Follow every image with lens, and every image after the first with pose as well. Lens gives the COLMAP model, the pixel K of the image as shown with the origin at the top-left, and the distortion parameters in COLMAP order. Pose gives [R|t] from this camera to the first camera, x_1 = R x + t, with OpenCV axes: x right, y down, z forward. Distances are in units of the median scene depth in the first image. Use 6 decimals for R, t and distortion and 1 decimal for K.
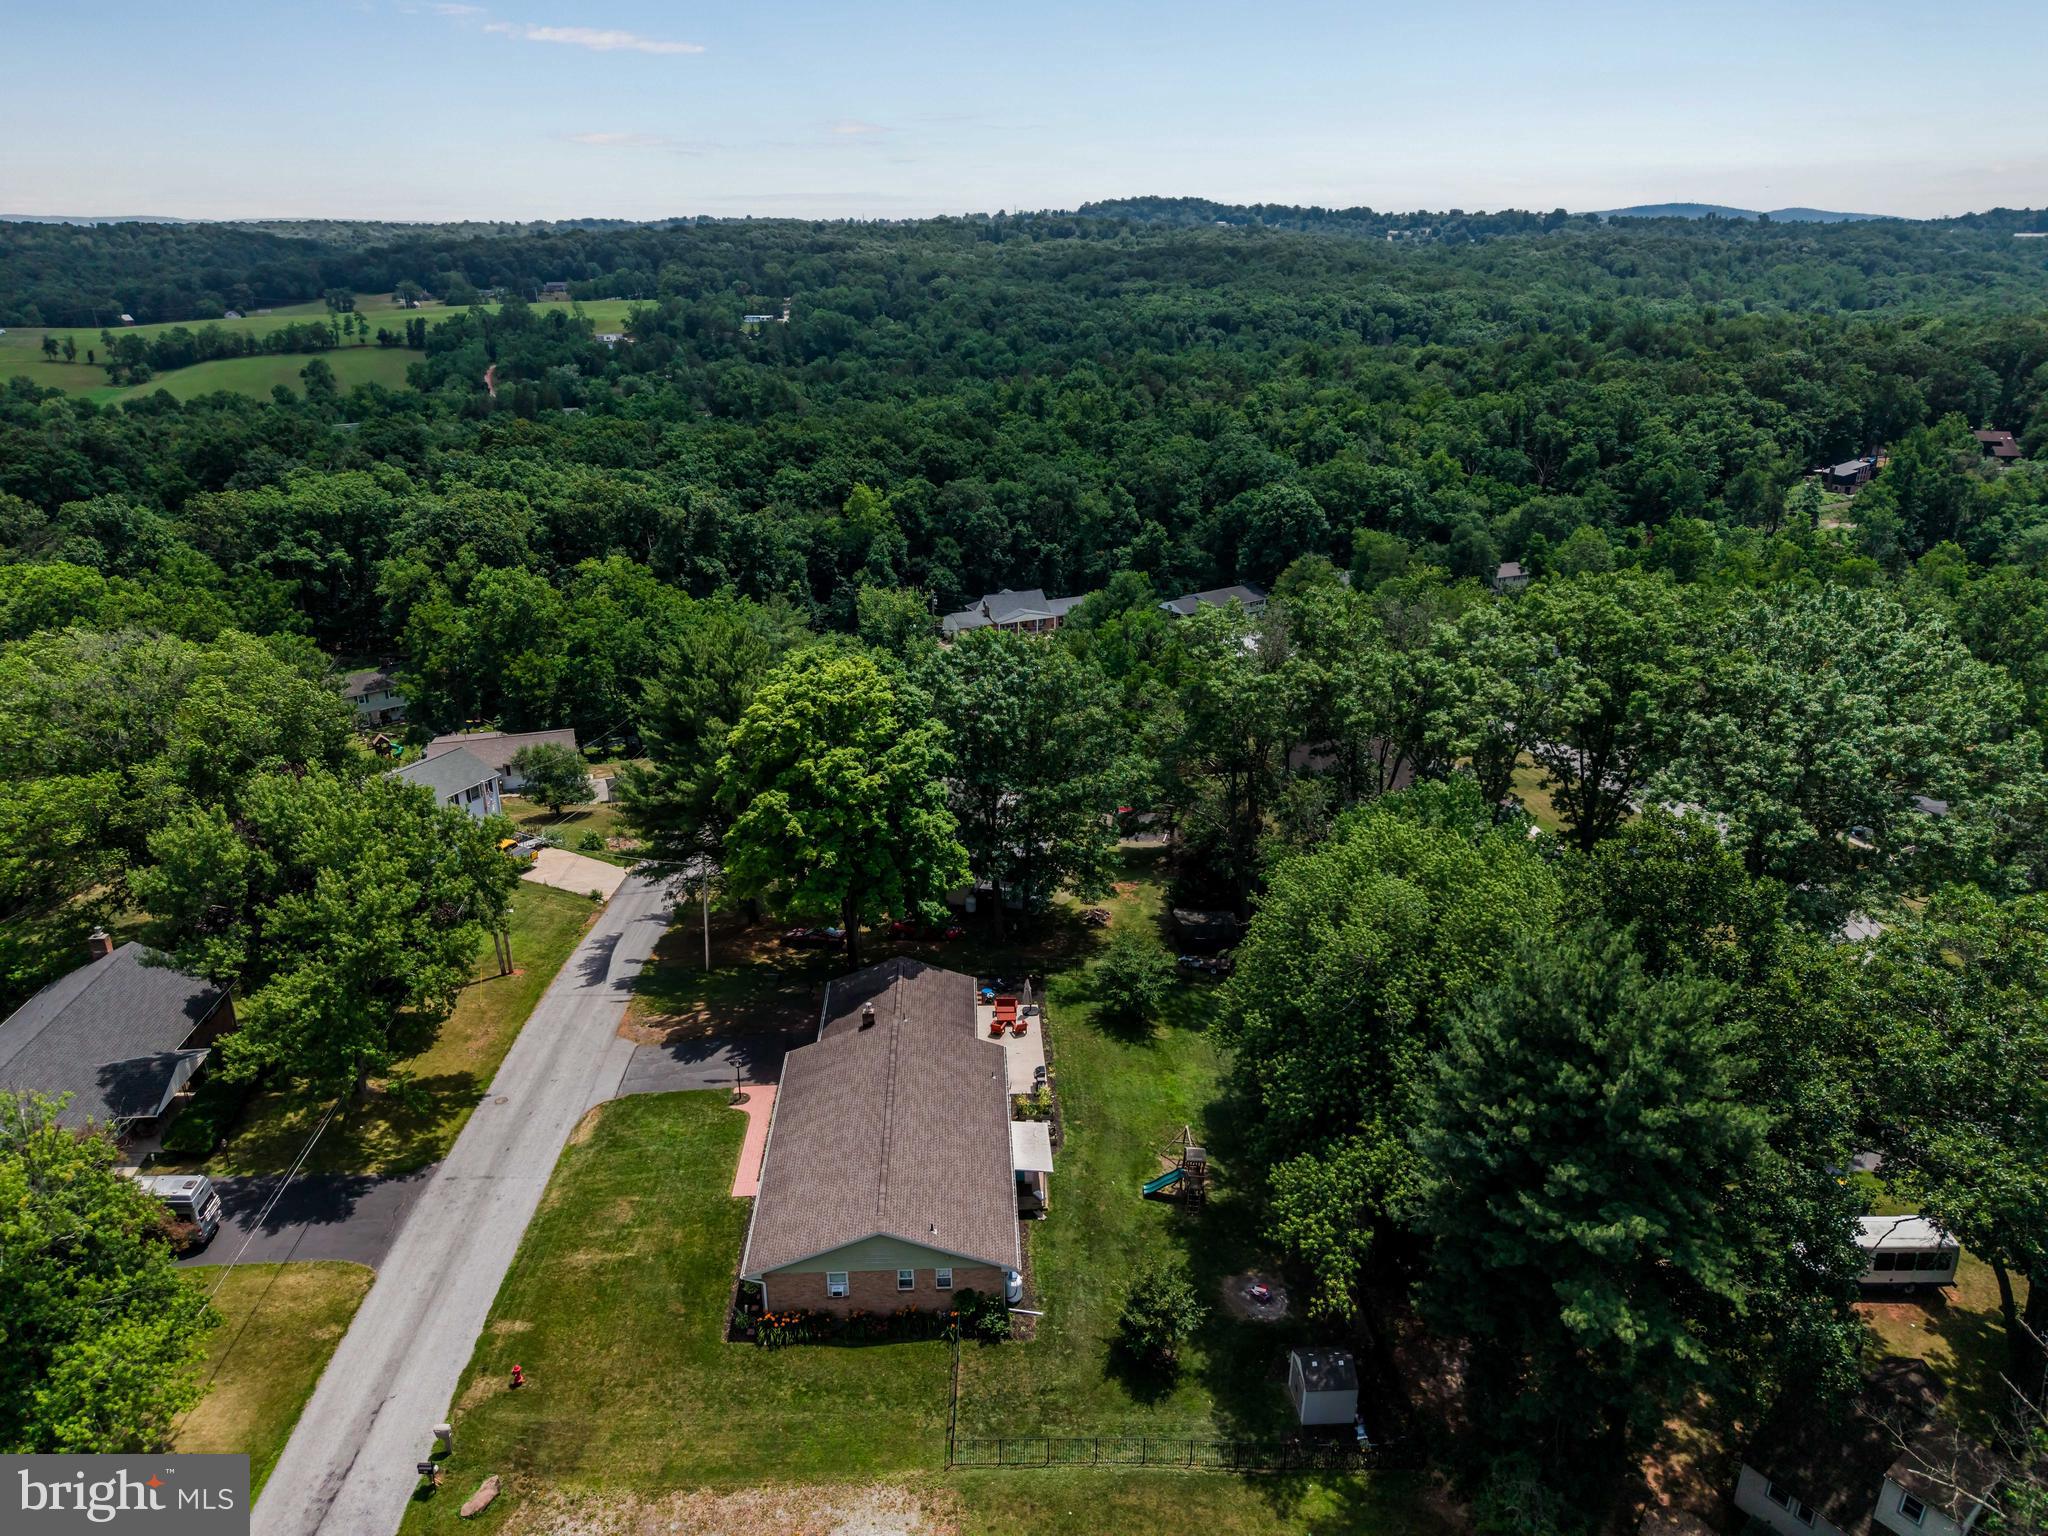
lens RADIAL K [[1368.2, 0, 1017.9], [0, 1368.2, 765.5], [0, 0, 1]] dist [0.021099, -0.024599]
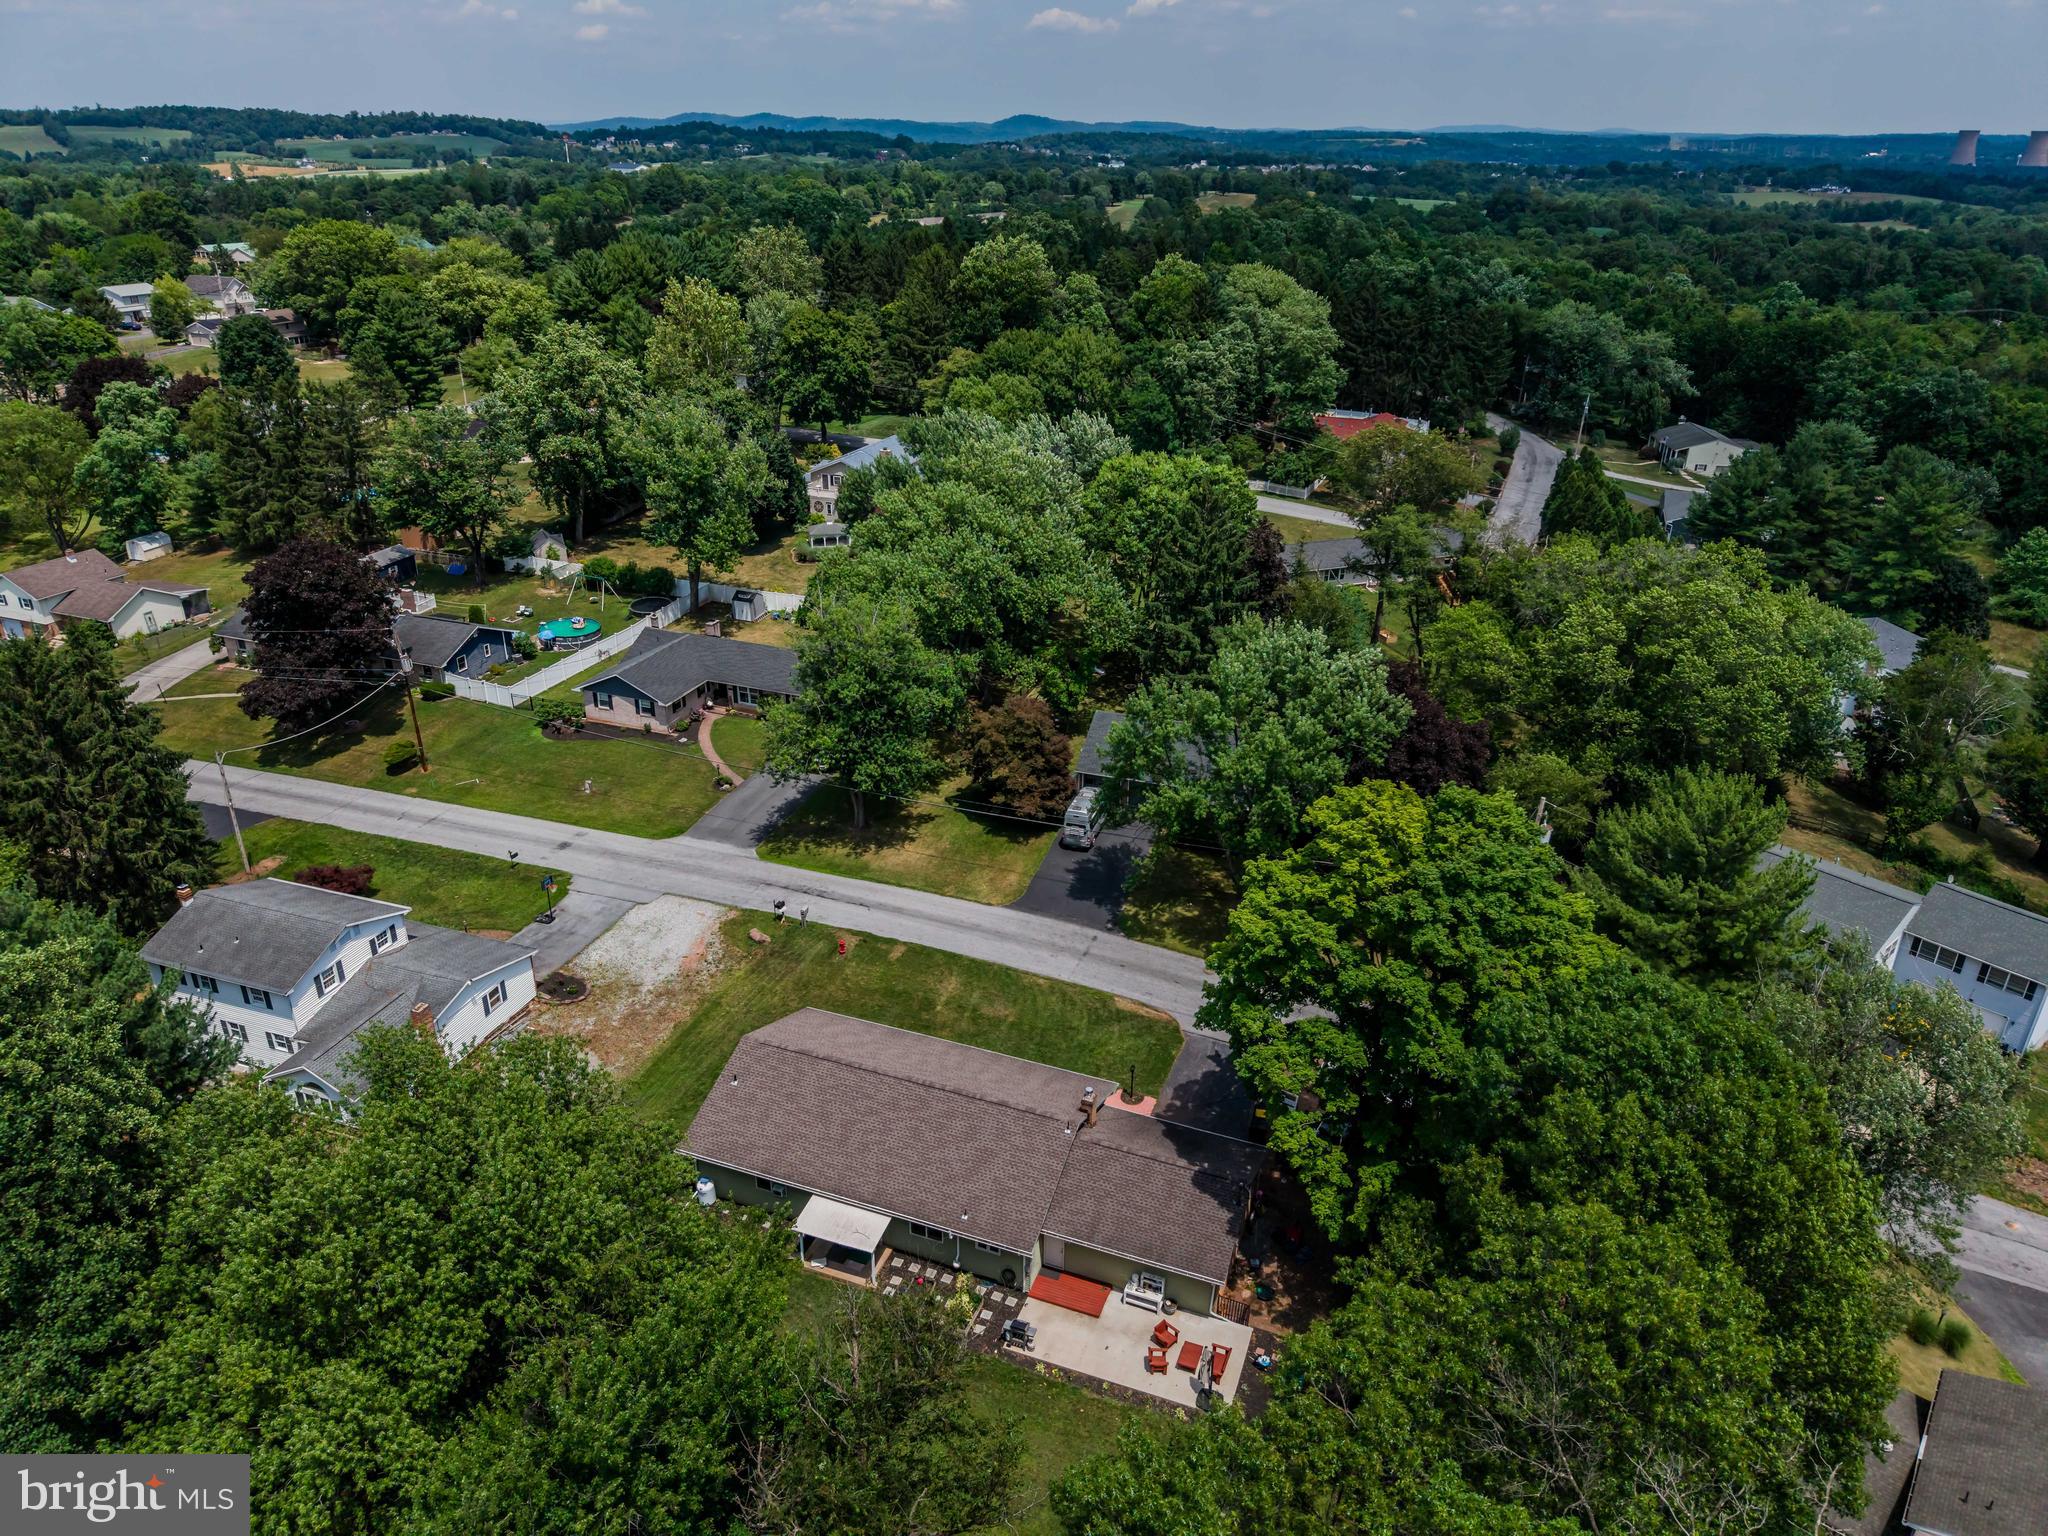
lens RADIAL K [[1368.2, 0, 1023.2], [0, 1368.2, 767.1], [0, 0, 1]] dist [0.021099, -0.024599]
pose [[-0.400350, 0.368473, -0.839016, 0.617520], [-0.353441, 0.782658, 0.512372, -0.452425], [0.845458, 0.501671, -0.183104, 1.185882]]
